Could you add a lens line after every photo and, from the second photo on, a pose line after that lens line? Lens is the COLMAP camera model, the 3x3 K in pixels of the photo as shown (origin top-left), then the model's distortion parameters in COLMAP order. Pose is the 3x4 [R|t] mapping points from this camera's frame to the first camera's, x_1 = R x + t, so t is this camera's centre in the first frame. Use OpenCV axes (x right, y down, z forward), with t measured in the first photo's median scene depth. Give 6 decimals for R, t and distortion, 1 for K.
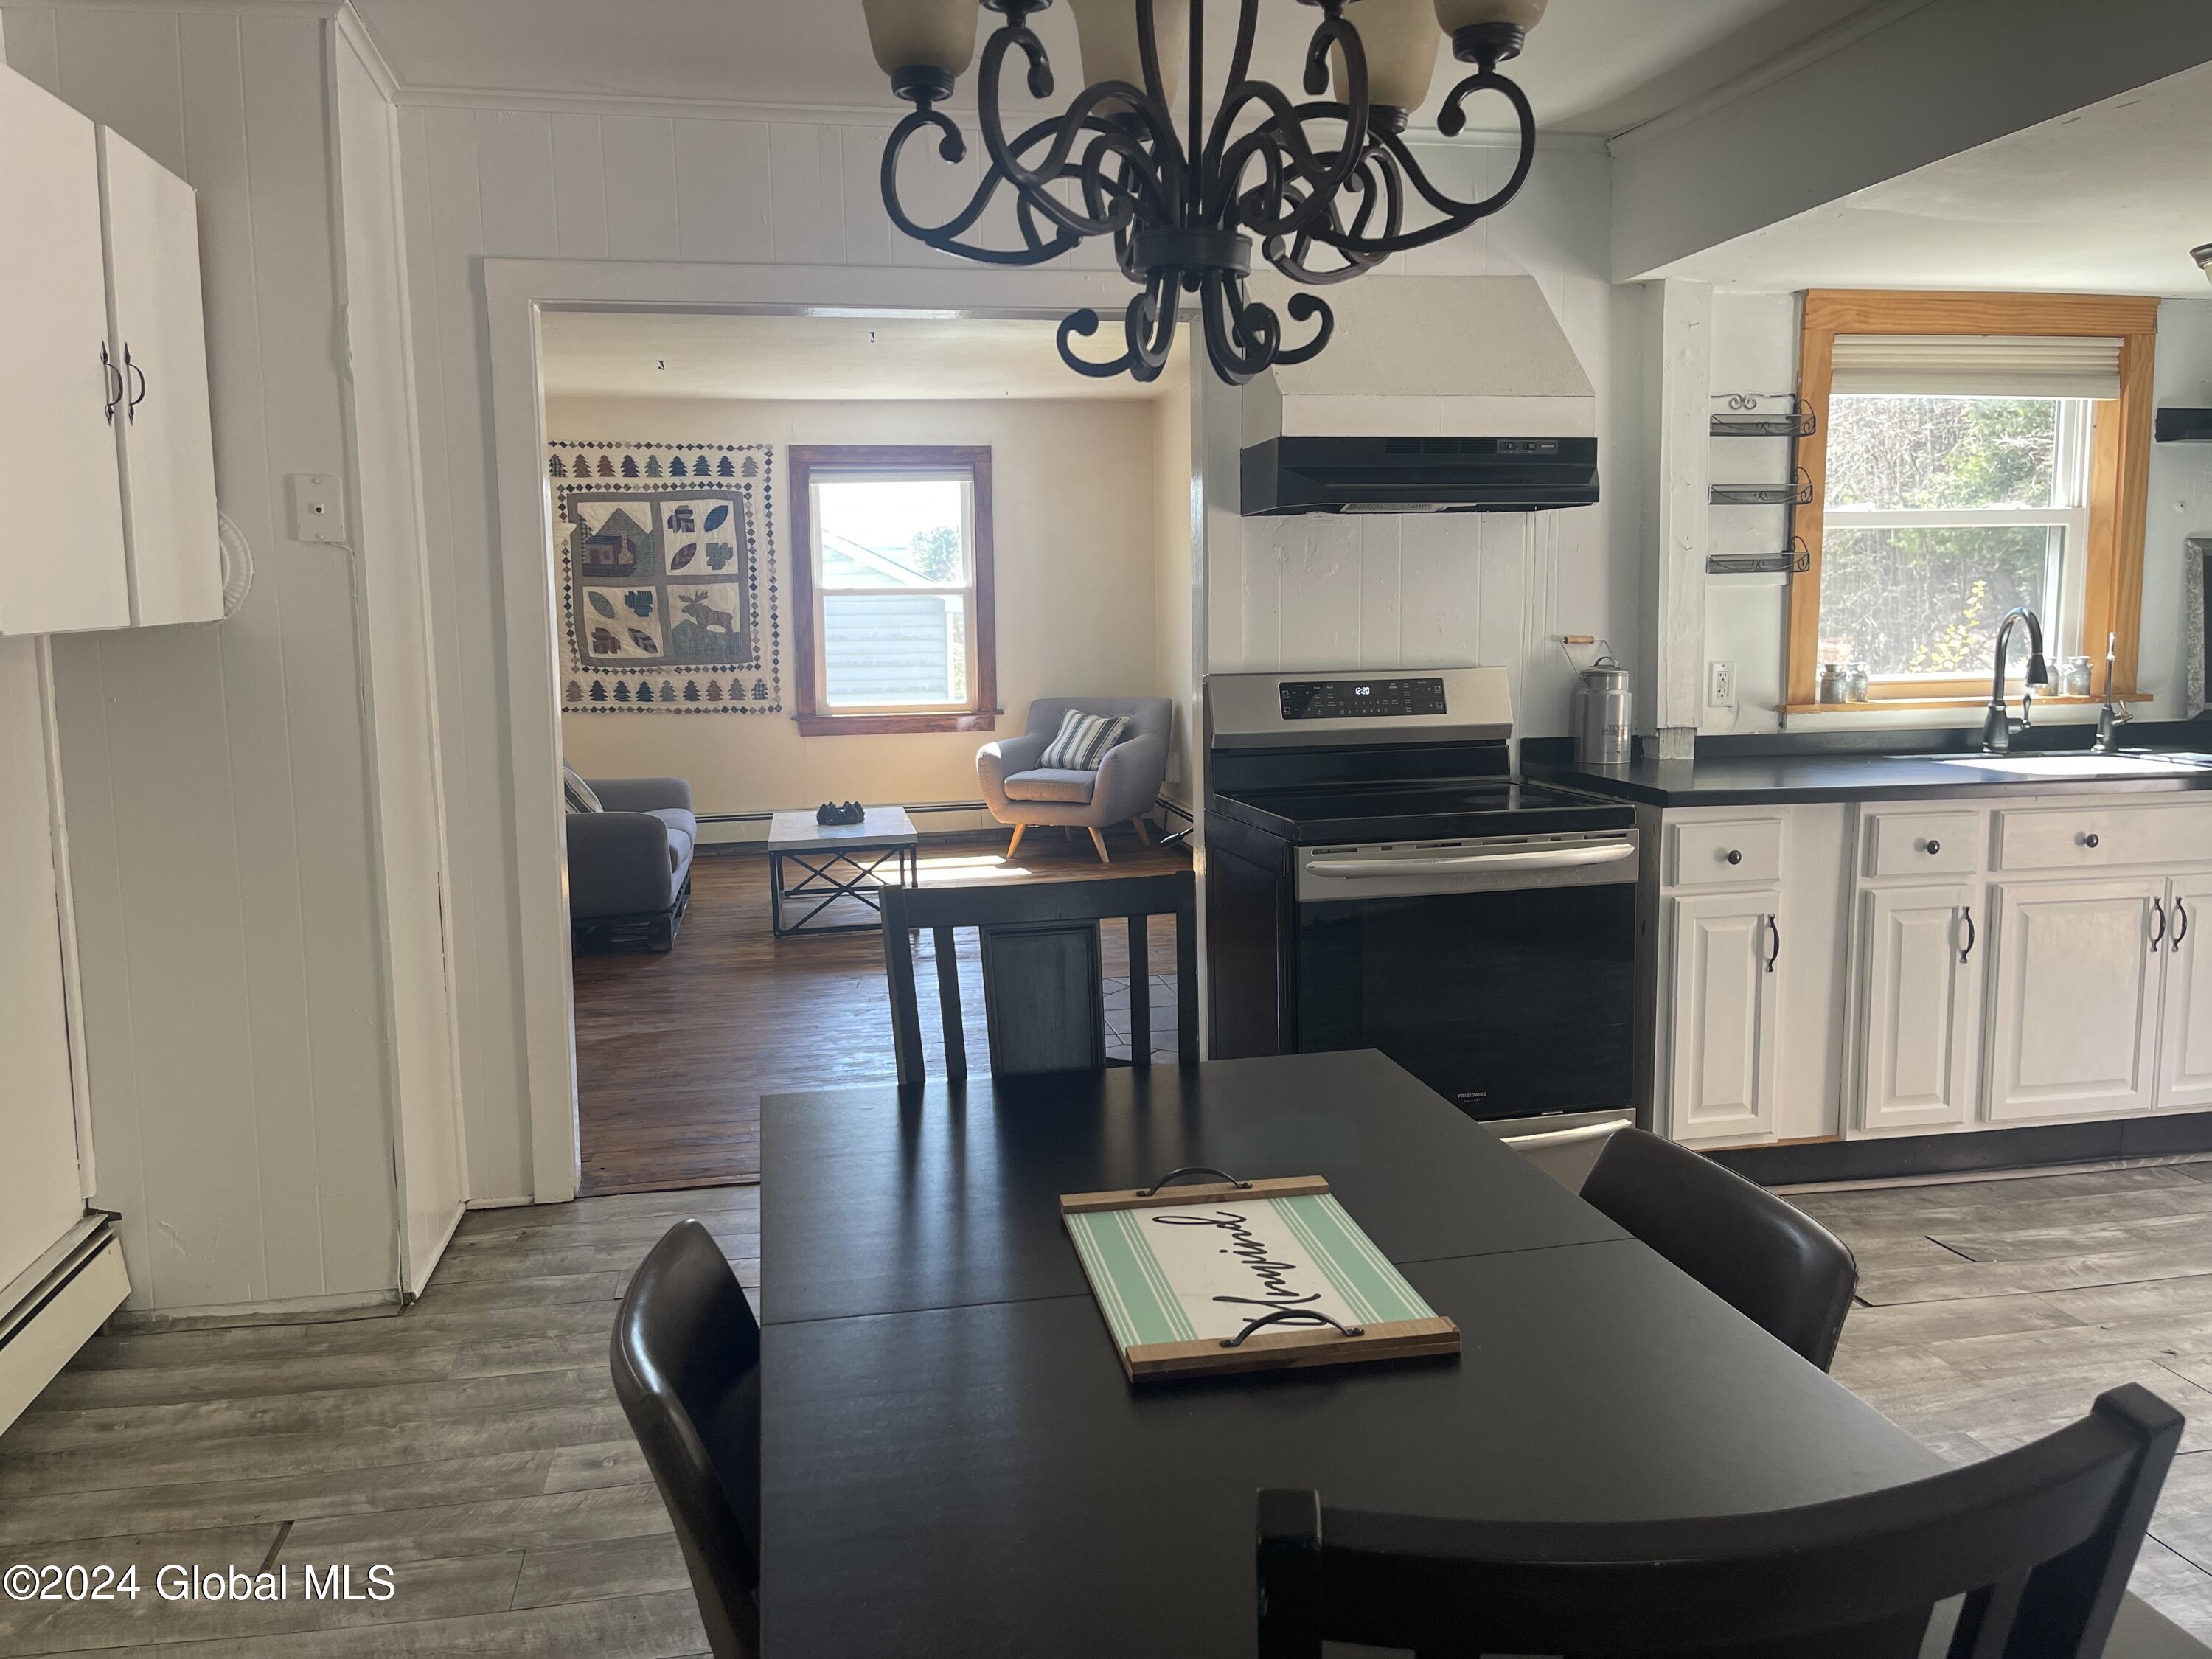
lens RADIAL K [[1667.4, 0, 1088.8], [0, 1667.4, 810.0], [0, 0, 1]] dist [0.079308, -0.104517]
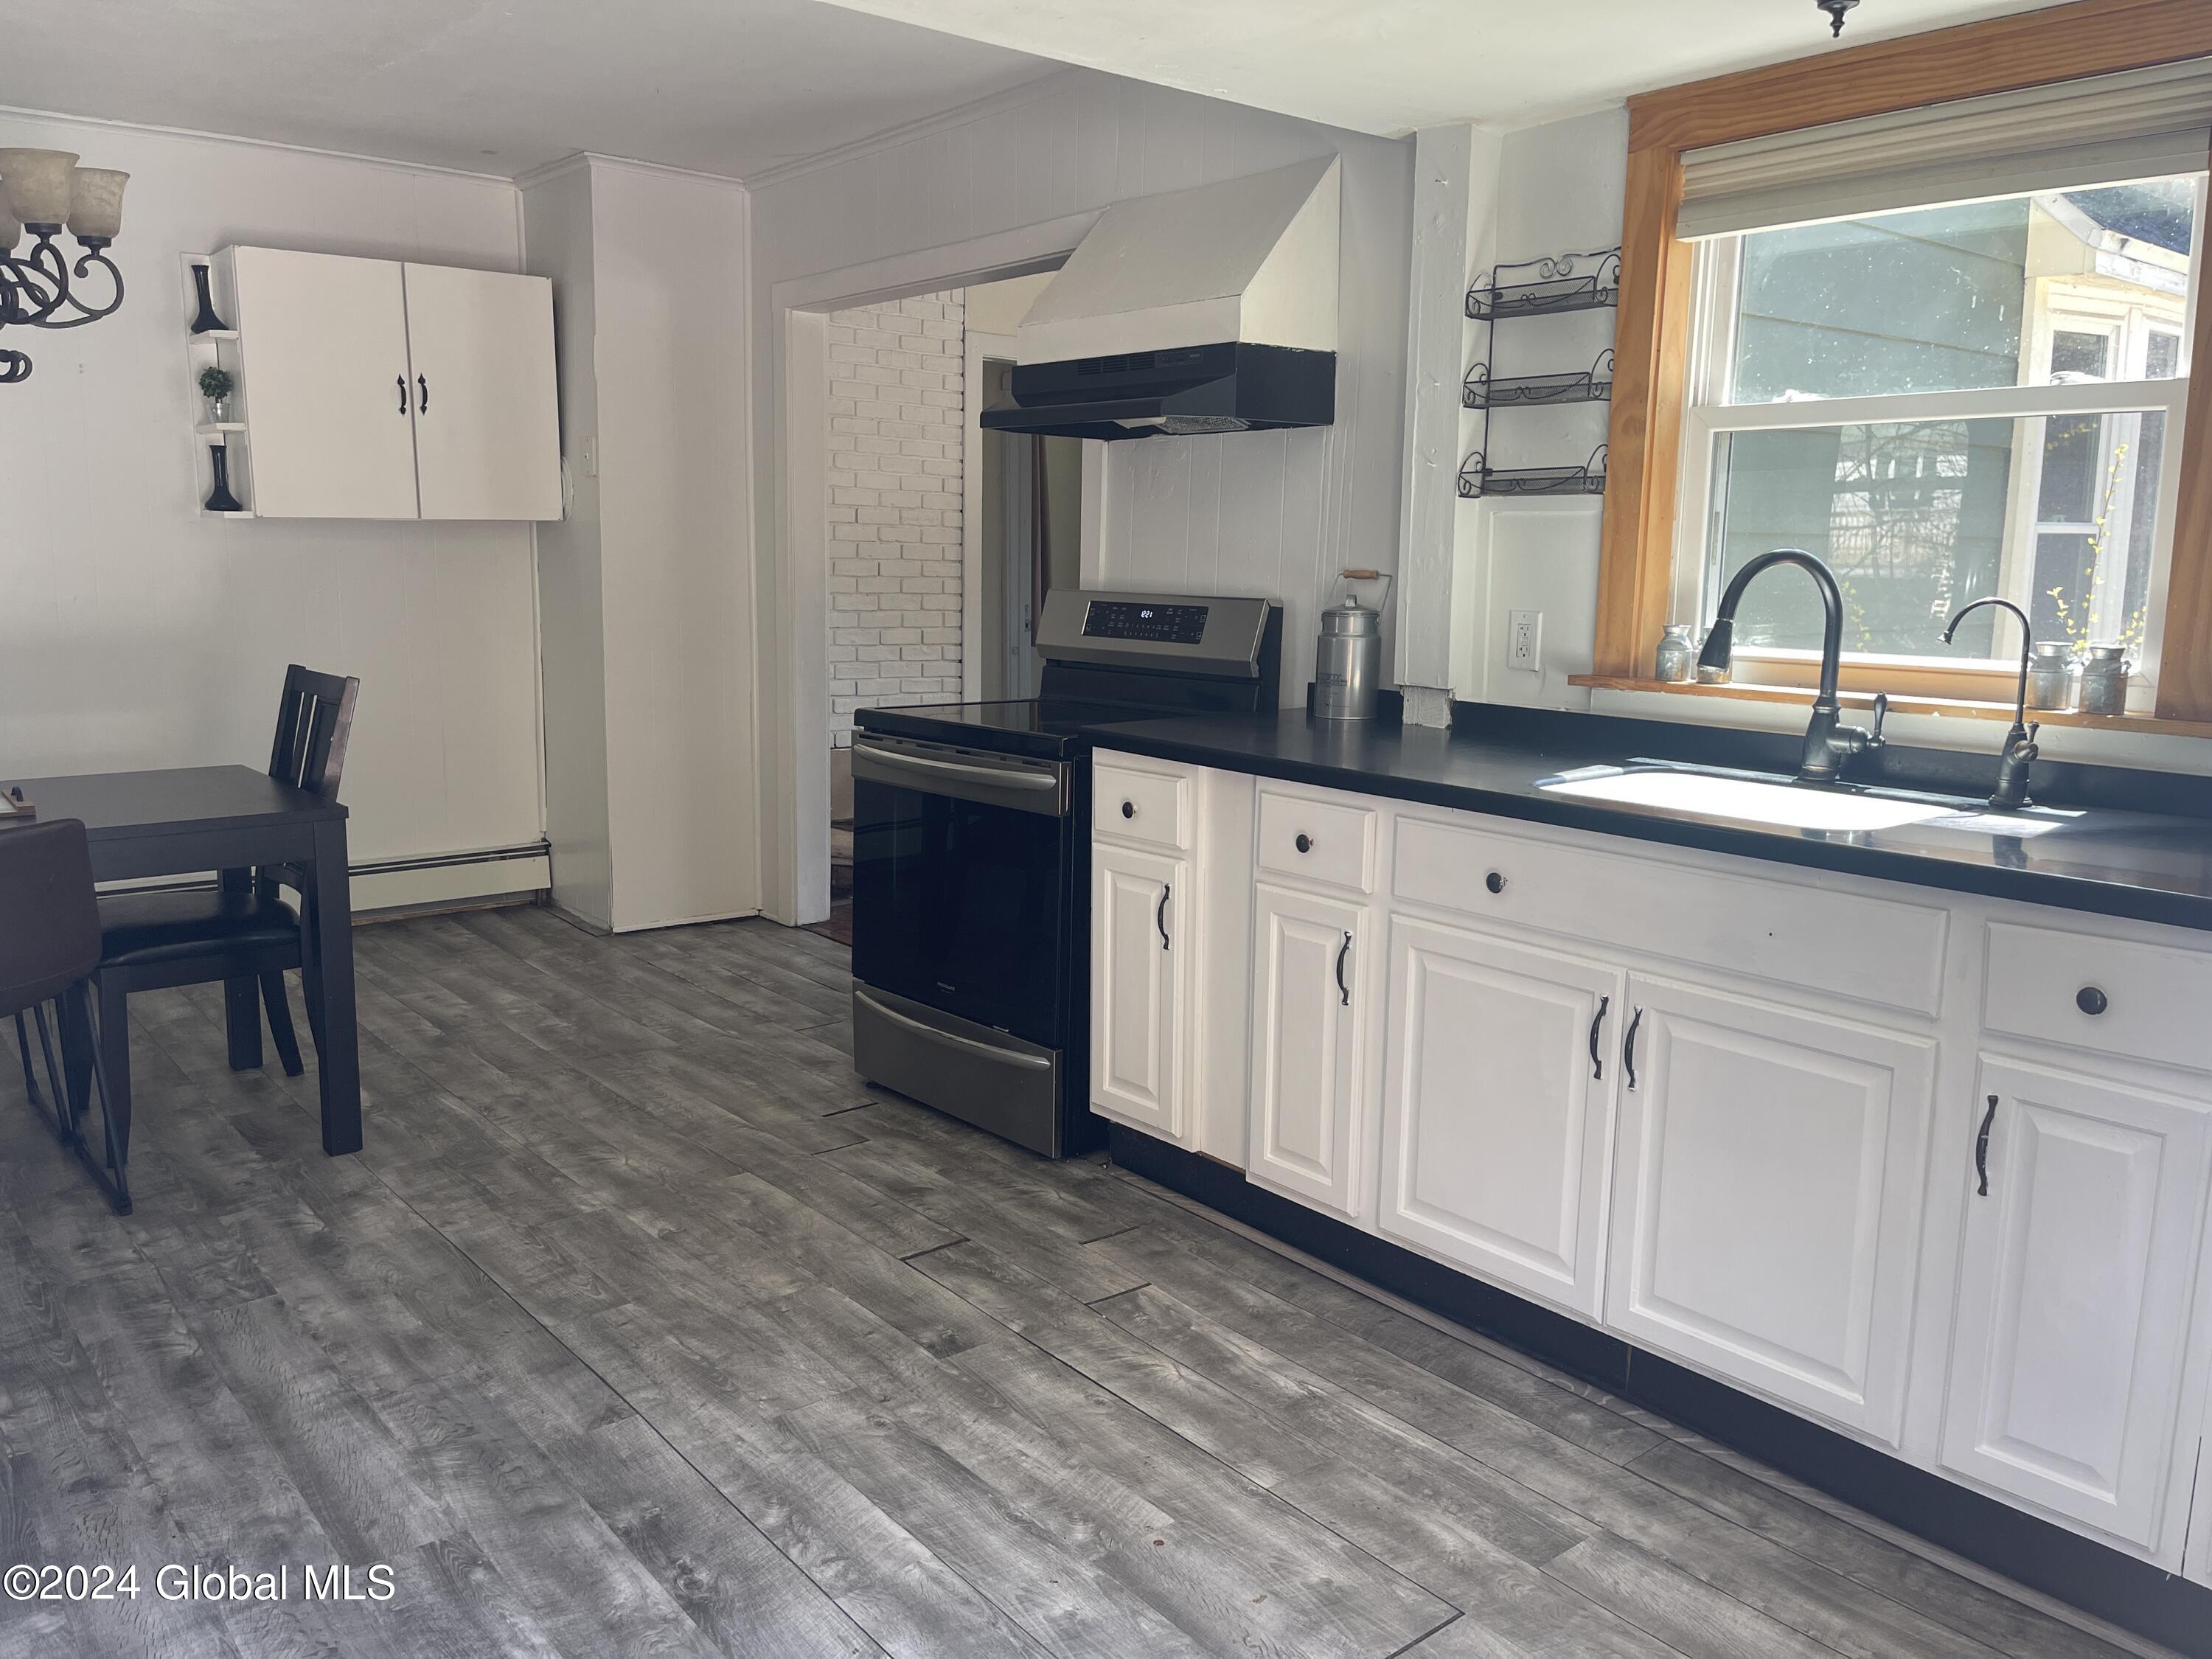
lens RADIAL K [[1667.4, 0, 1088.8], [0, 1667.4, 810.0], [0, 0, 1]] dist [0.079308, -0.104517]
pose [[0.477858, 0.159482, -0.863839, 0.815916], [-0.130688, 0.985345, 0.109620, -0.047971], [0.868661, 0.060511, 0.491697, 0.383854]]
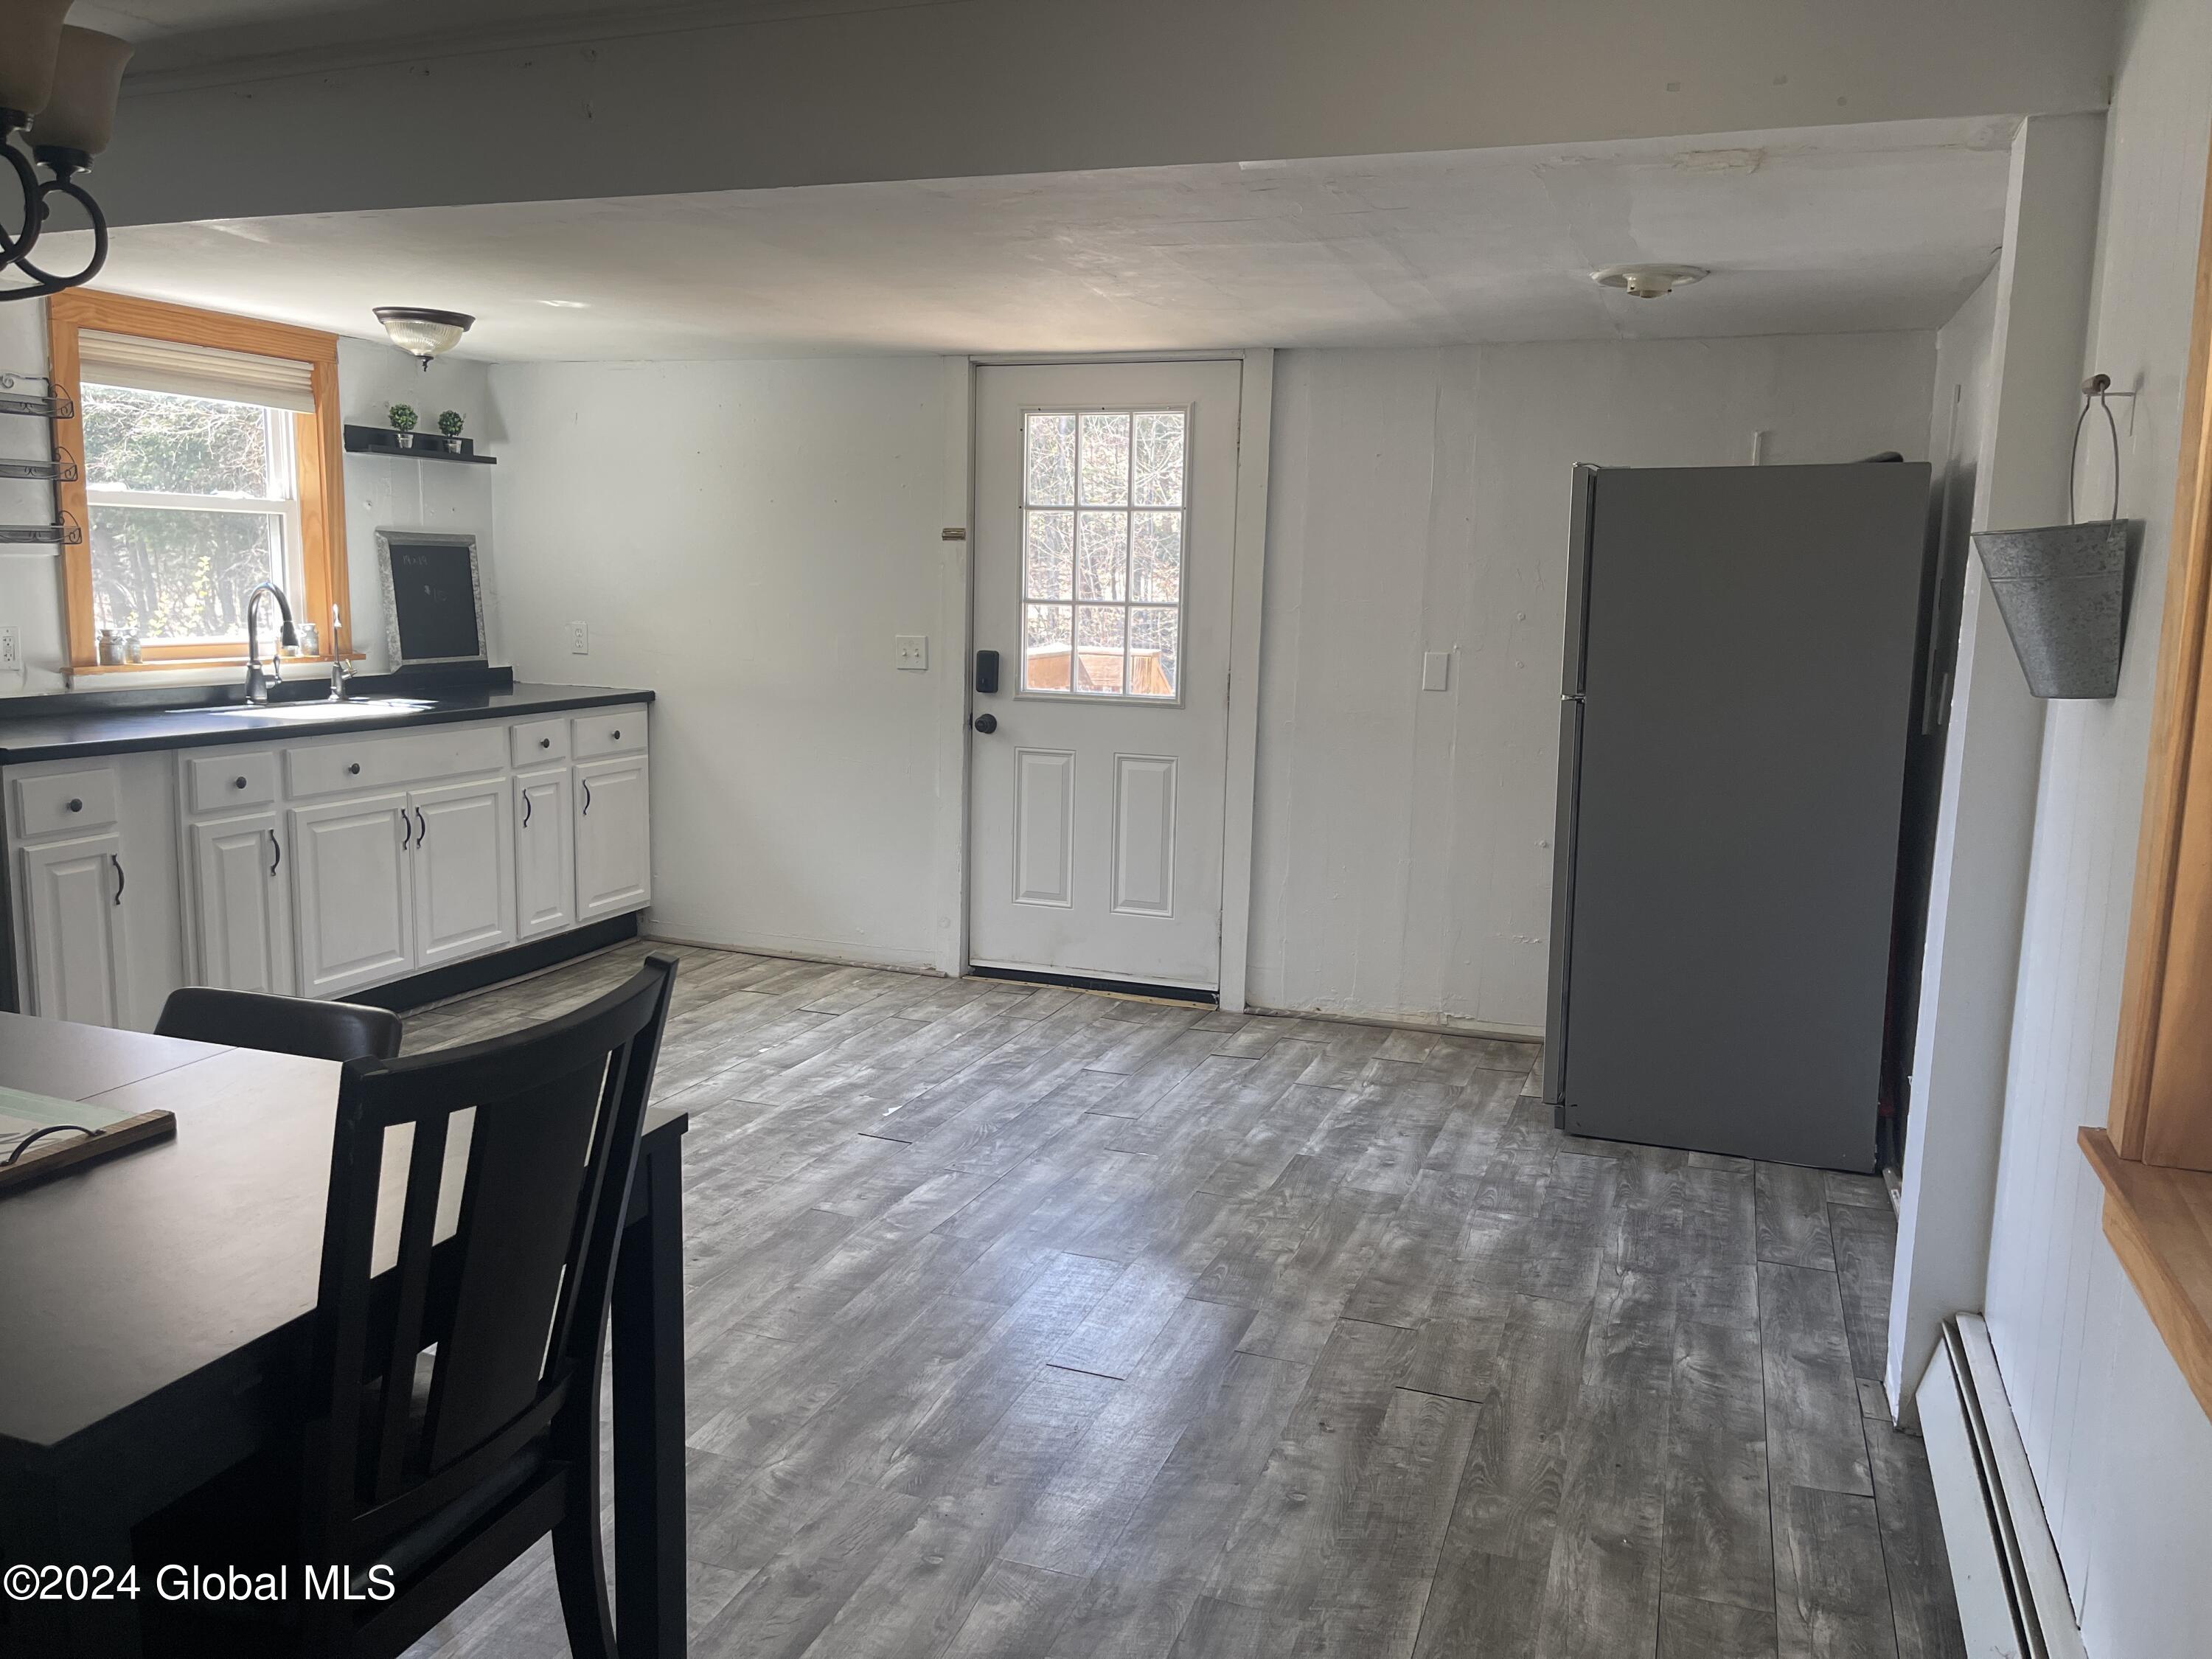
lens RADIAL K [[1667.5, 0, 1091.7], [0, 1667.5, 834.2], [0, 0, 1]] dist [0.083187, -0.104550]
pose [[0.520574, -0.105974, 0.847214, -0.151490], [0.076815, 0.994057, 0.077143, 0.008800], [-0.850354, 0.024921, 0.525620, -0.106487]]
